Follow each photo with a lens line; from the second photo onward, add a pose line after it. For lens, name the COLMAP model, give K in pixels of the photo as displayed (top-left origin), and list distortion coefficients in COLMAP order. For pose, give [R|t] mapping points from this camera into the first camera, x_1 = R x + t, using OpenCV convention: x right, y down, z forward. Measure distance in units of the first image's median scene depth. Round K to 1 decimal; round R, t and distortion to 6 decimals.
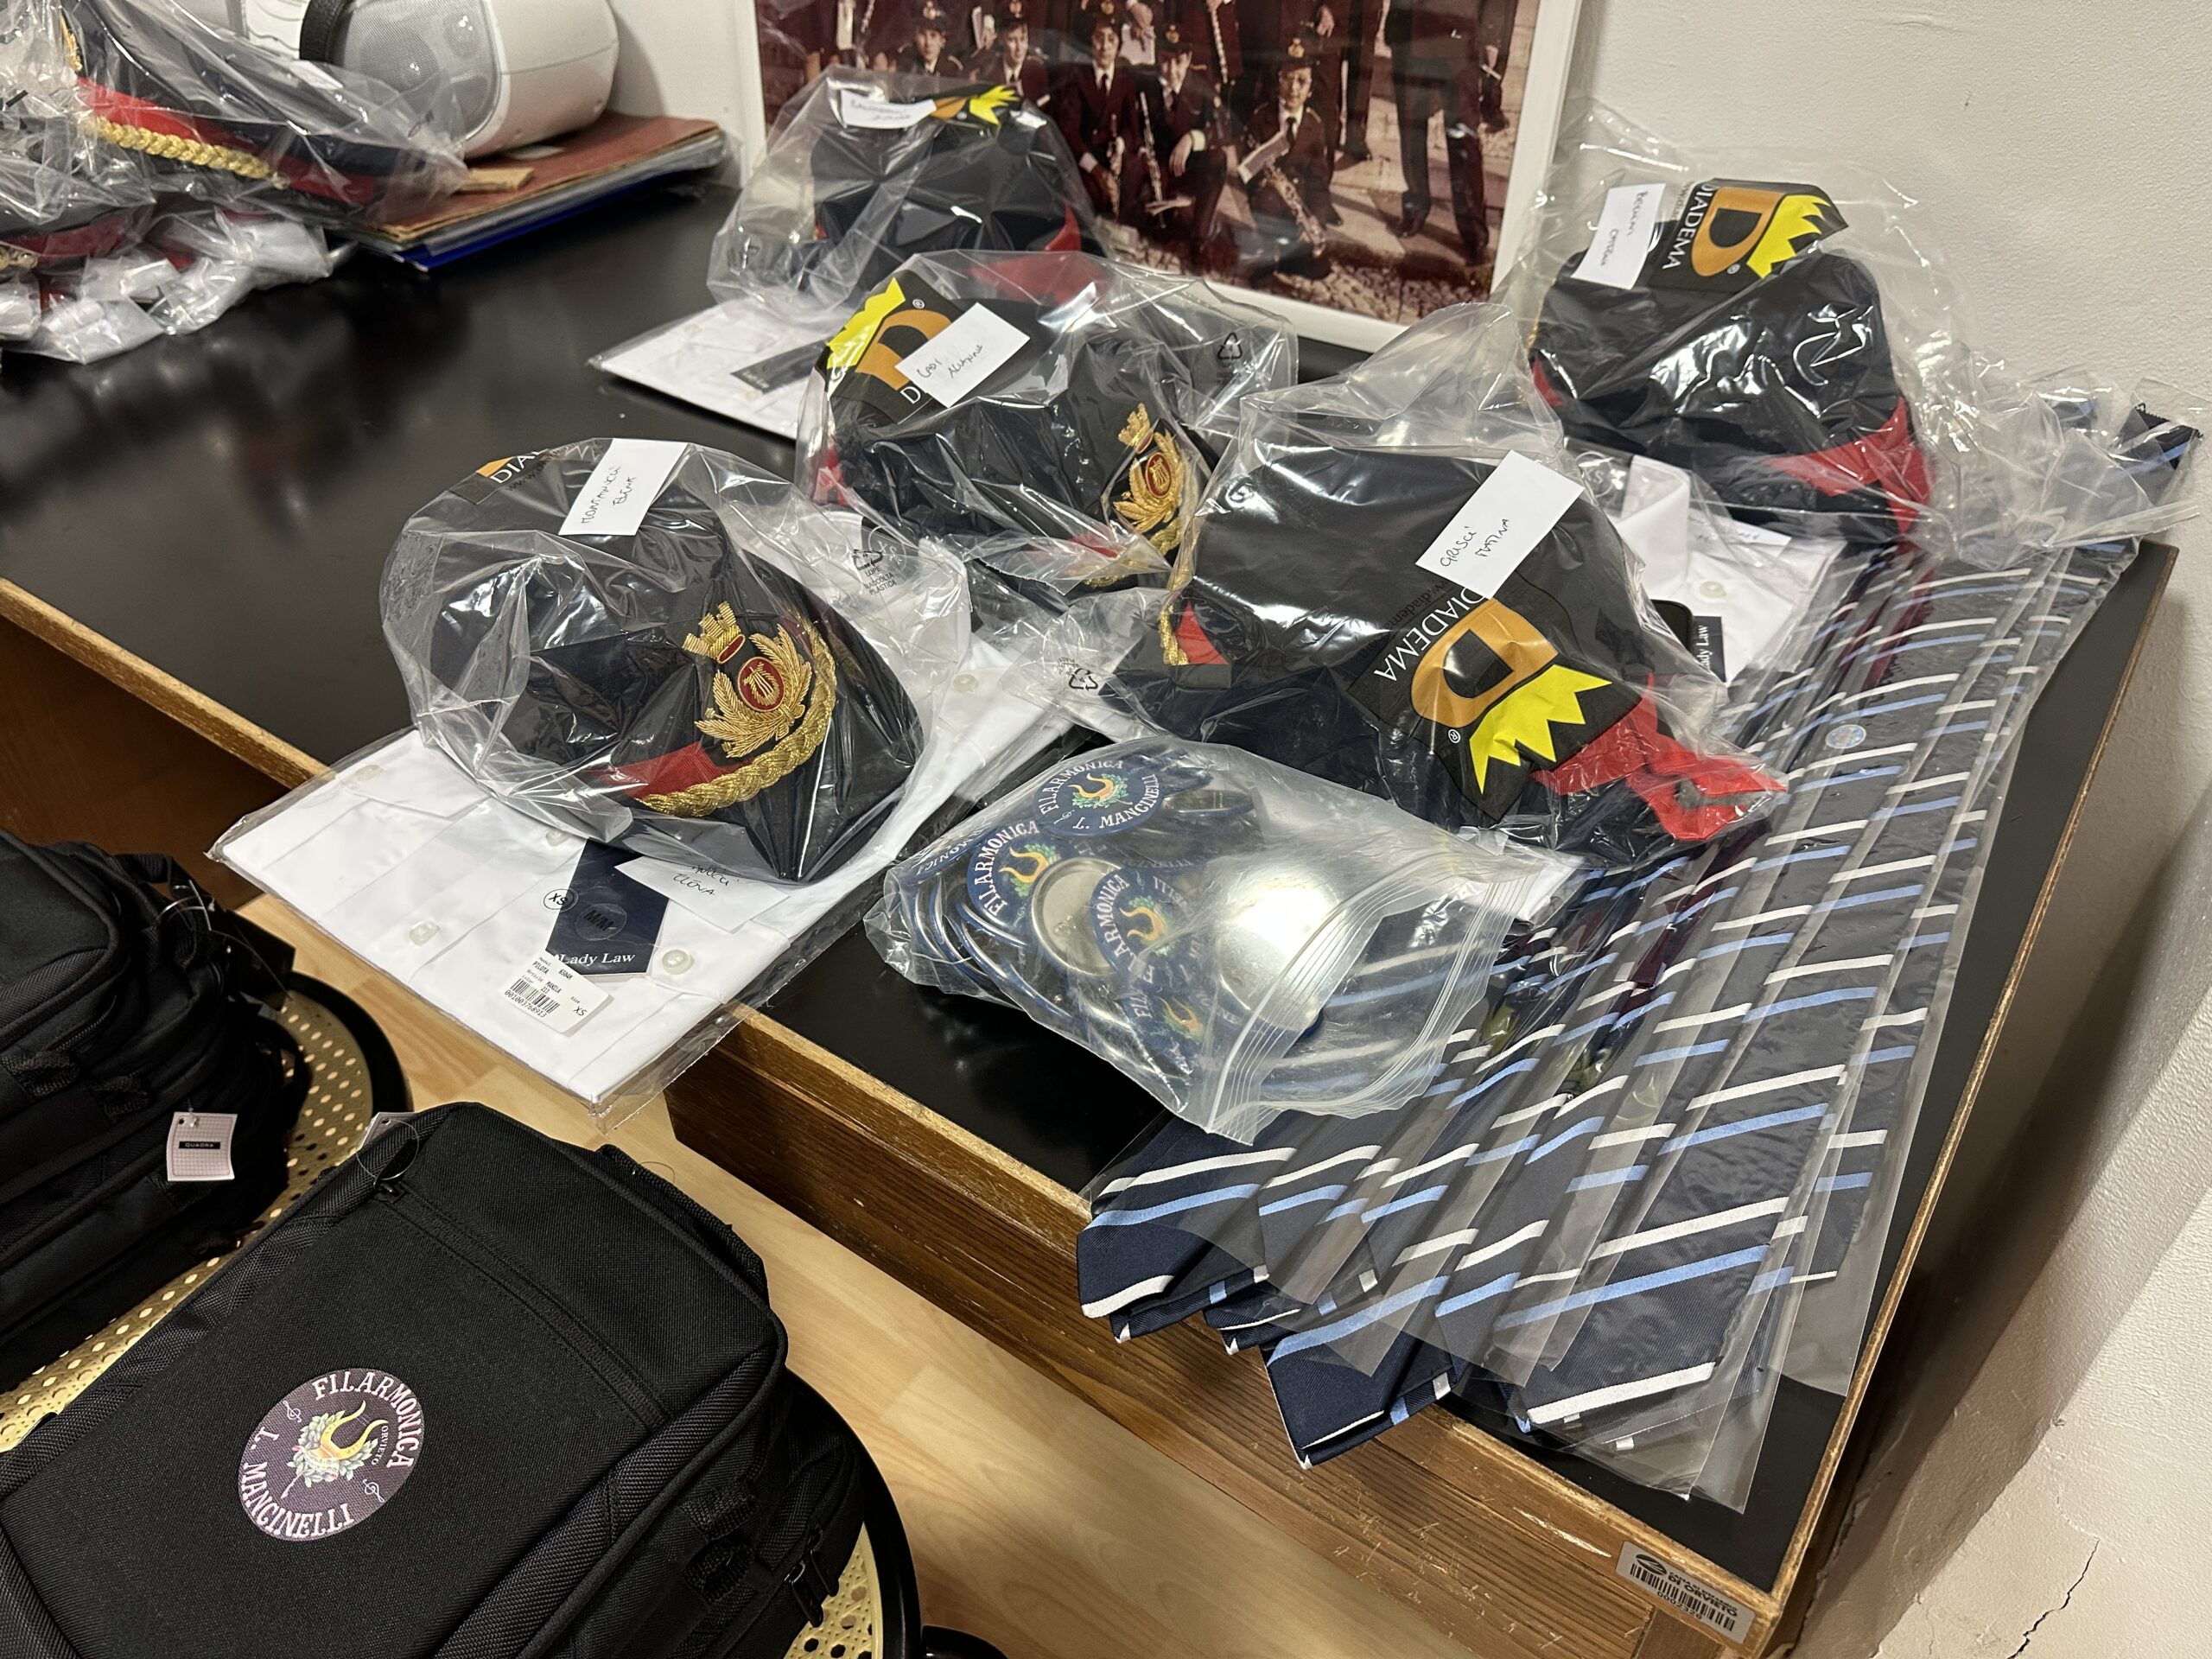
lens RADIAL K [[1562.0, 0, 1106.5], [0, 1562.0, 834.2], [0, 0, 1]] dist [0.003045, 0.000583]
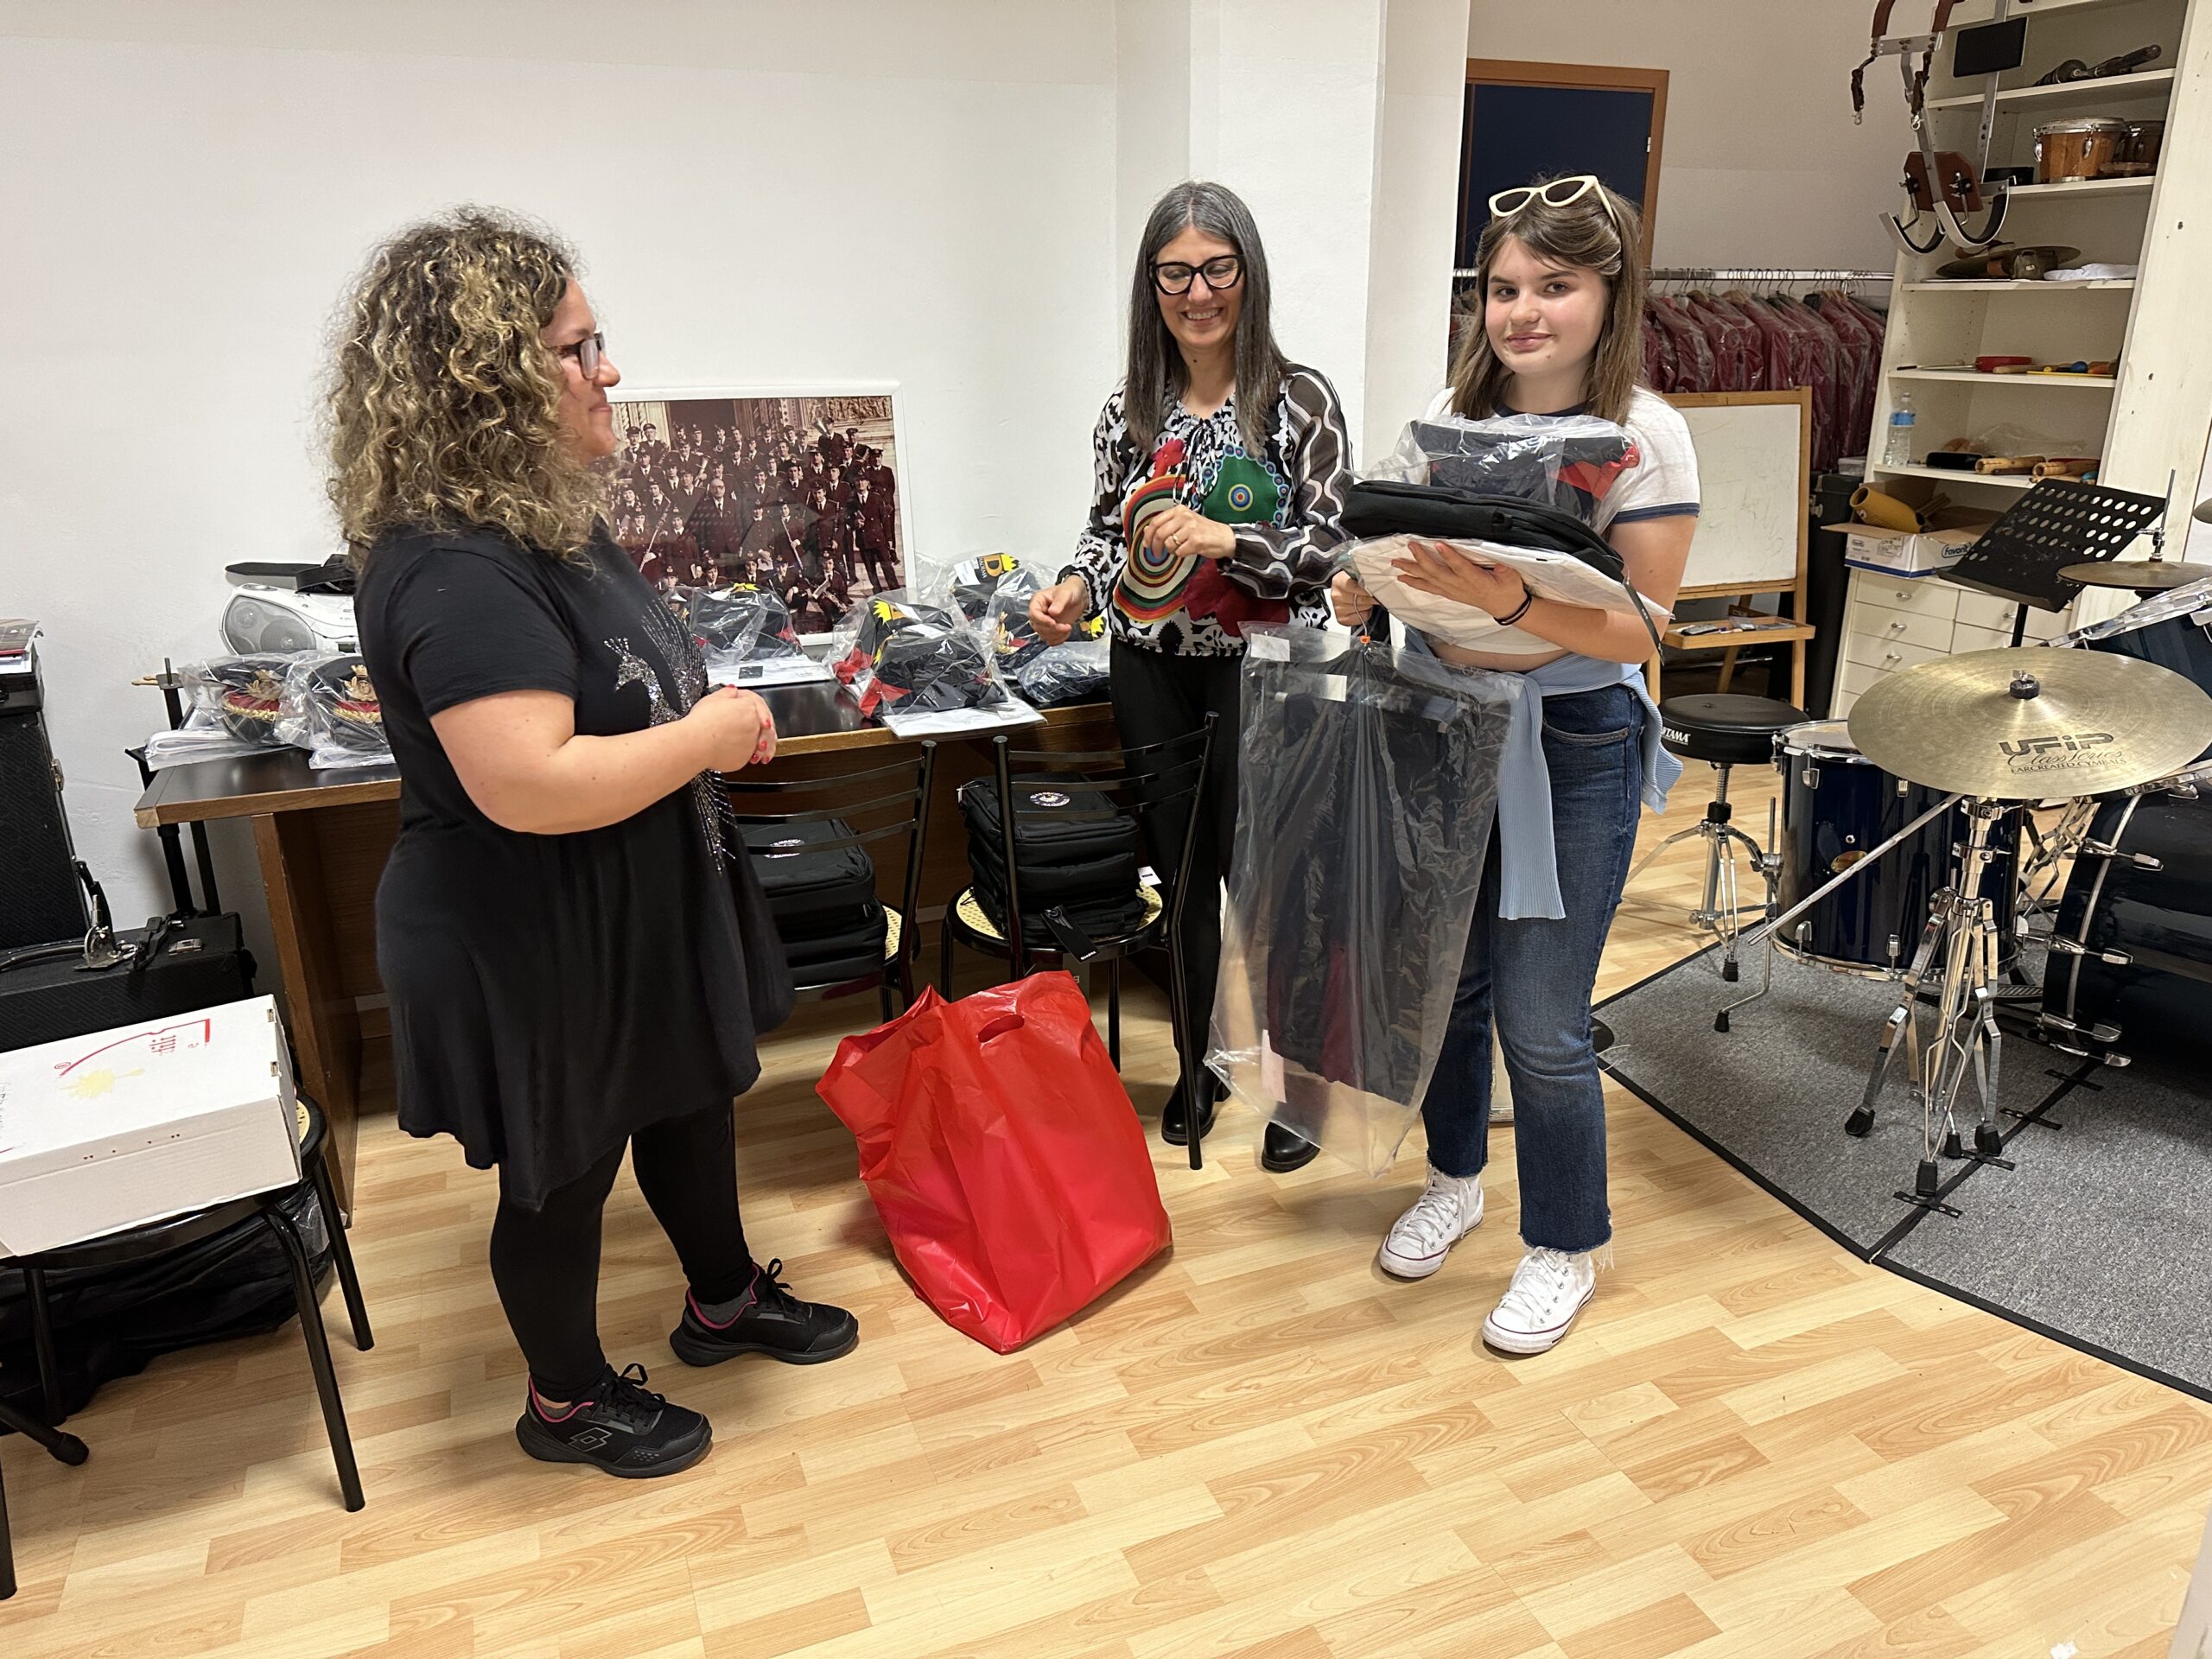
lens RADIAL K [[1562.0, 0, 1104.7], [0, 1562.0, 833.2], [0, 0, 1]] dist [0.003045, 0.000583]
pose [[0.527619, -0.247529, 0.812618, -2.217609], [0.546302, 0.831422, -0.101448, 0.563814], [-0.650517, 0.497461, 0.573899, -0.844988]]
